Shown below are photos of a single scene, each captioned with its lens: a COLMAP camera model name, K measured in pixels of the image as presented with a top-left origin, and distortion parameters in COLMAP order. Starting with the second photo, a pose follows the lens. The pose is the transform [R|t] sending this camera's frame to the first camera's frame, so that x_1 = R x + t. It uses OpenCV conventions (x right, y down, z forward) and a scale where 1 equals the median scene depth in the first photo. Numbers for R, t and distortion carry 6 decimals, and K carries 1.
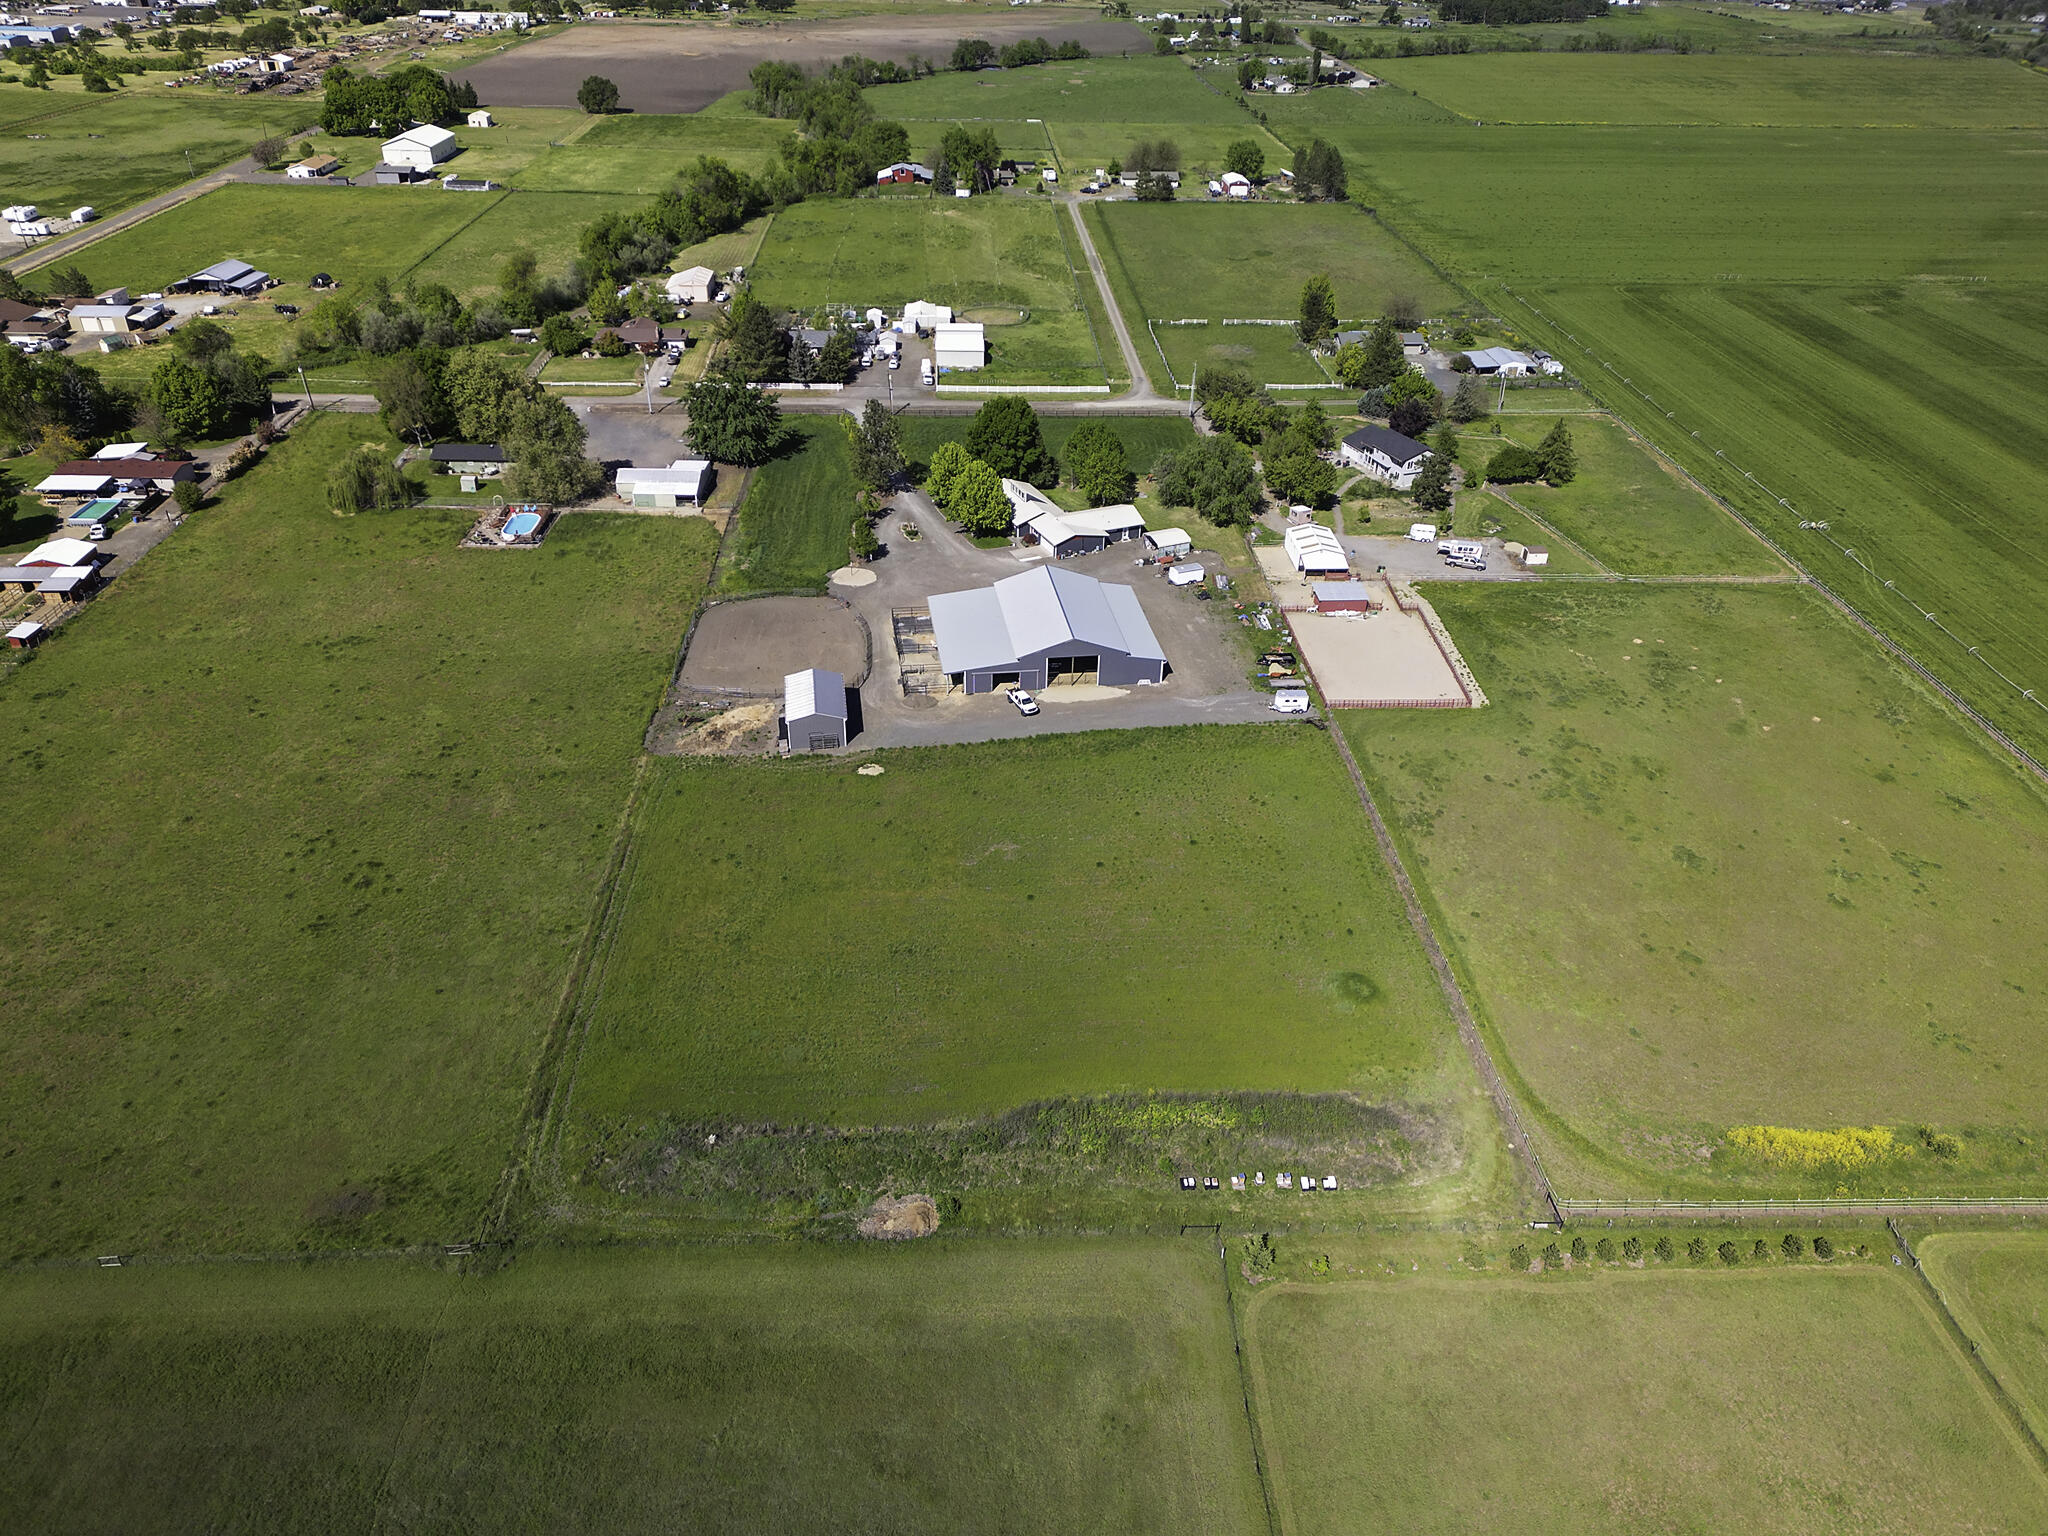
lens RADIAL K [[1420.7, 0, 1019.5], [0, 1420.7, 778.3], [0, 0, 1]] dist [0.065898, -0.056655]
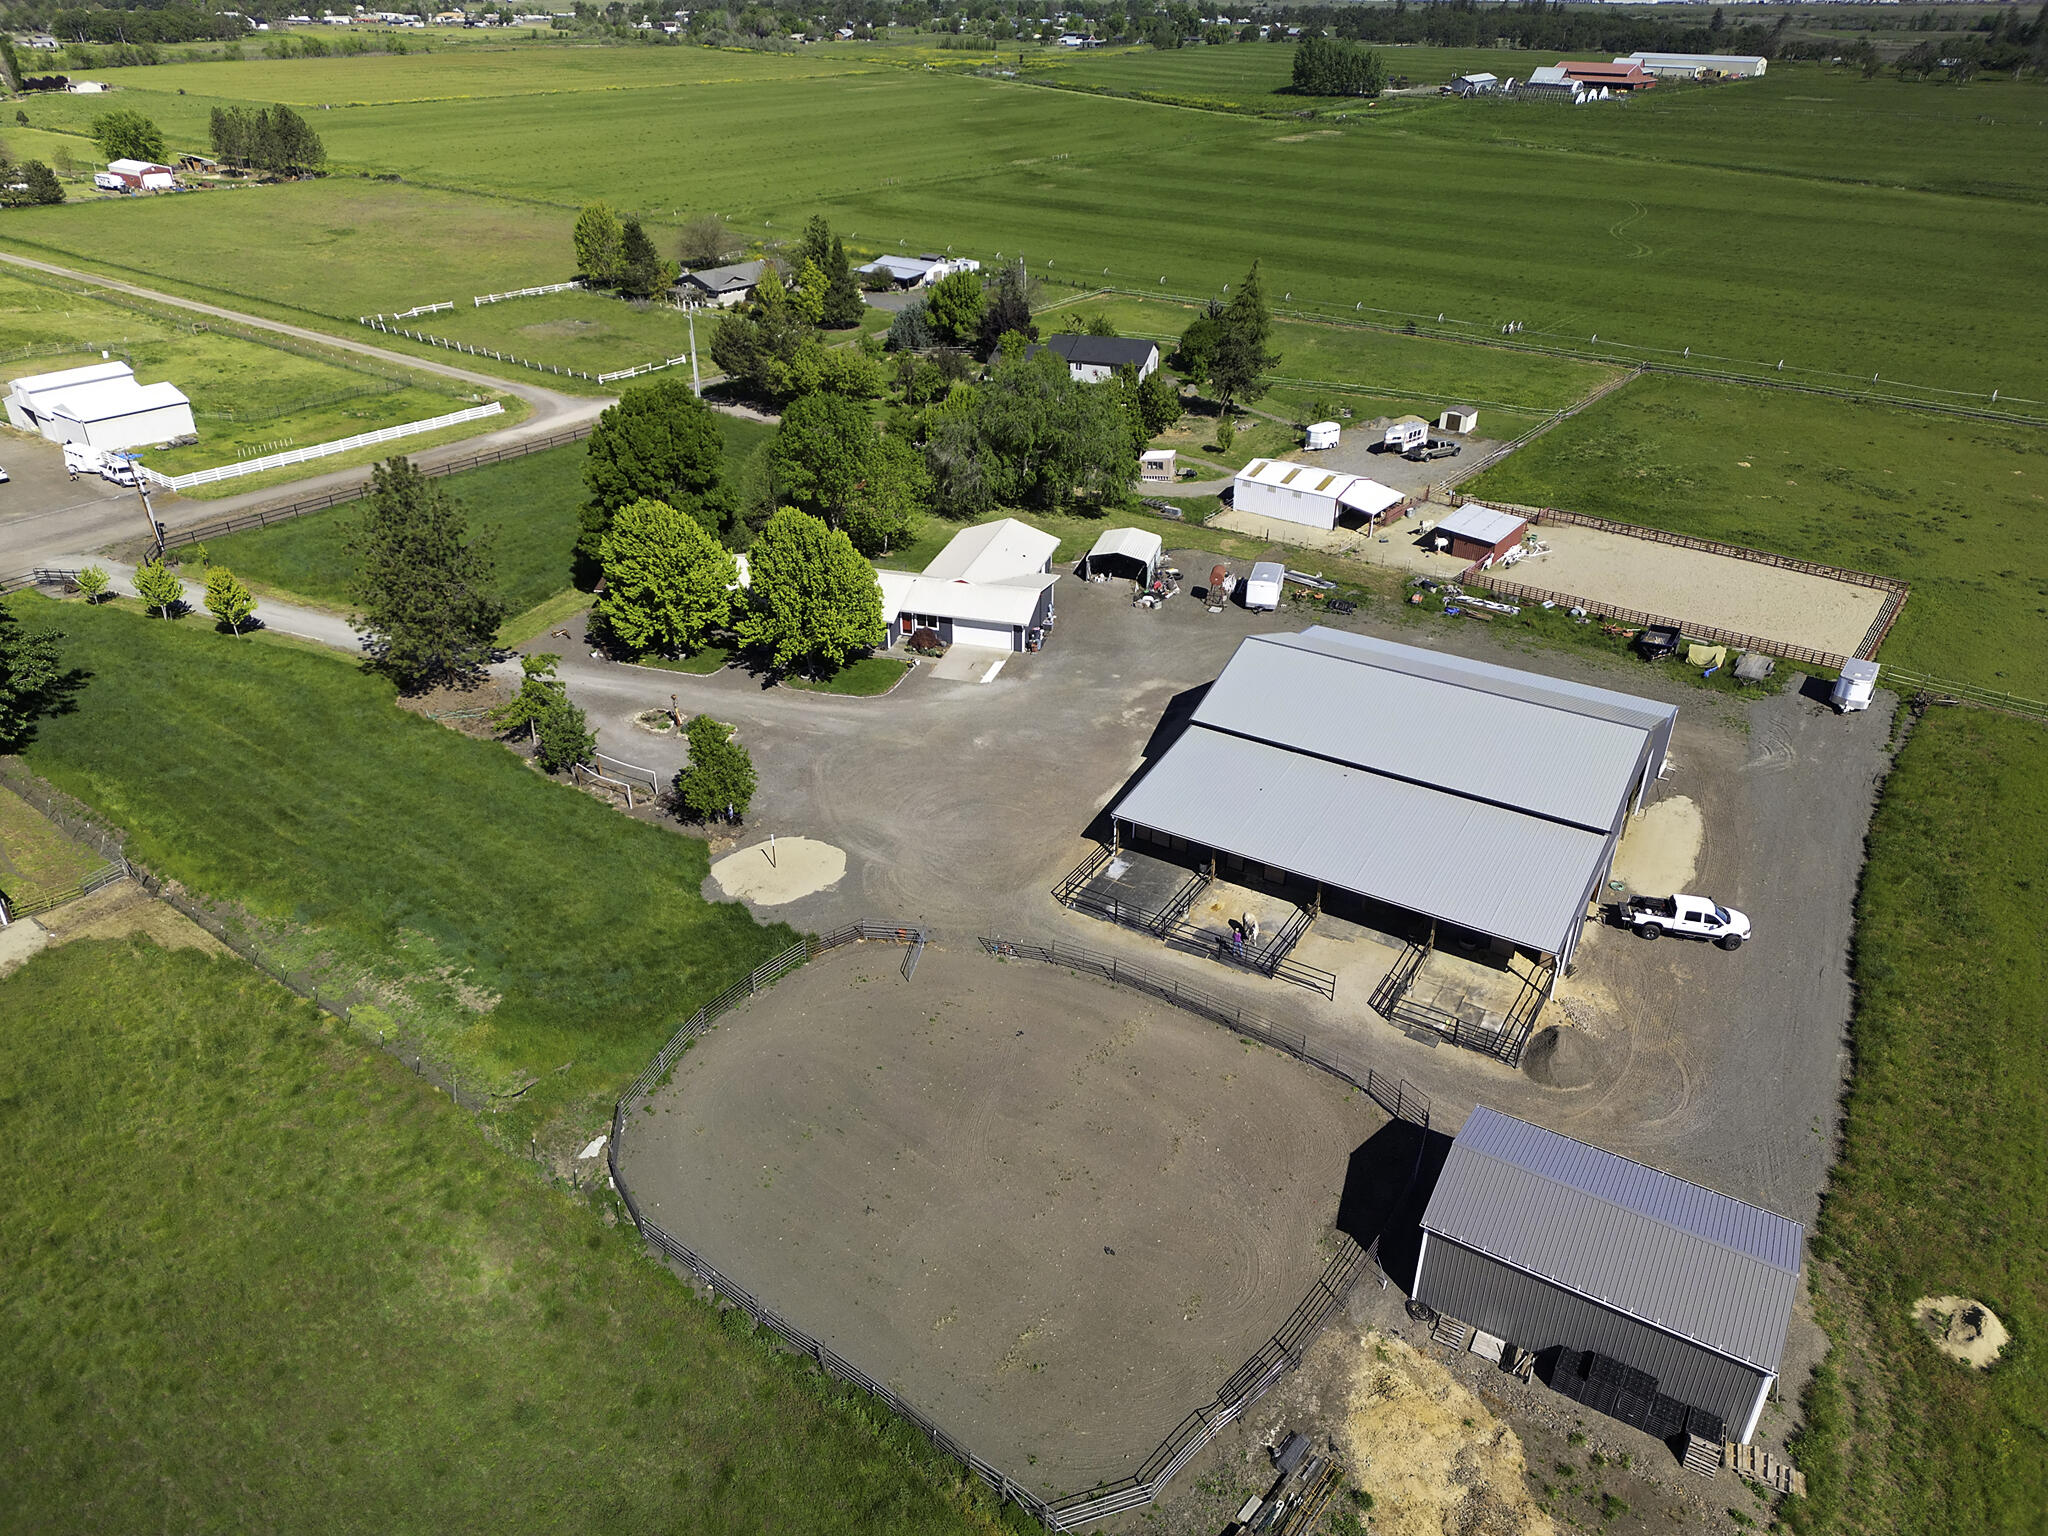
lens RADIAL K [[1420.7, 0, 1019.5], [0, 1420.7, 778.3], [0, 0, 1]] dist [0.065898, -0.056655]
pose [[0.640764, -0.391411, 0.660469, -0.286318], [0.418170, 0.899402, 0.127316, -0.170516], [-0.643860, 0.194609, 0.739981, 0.636995]]
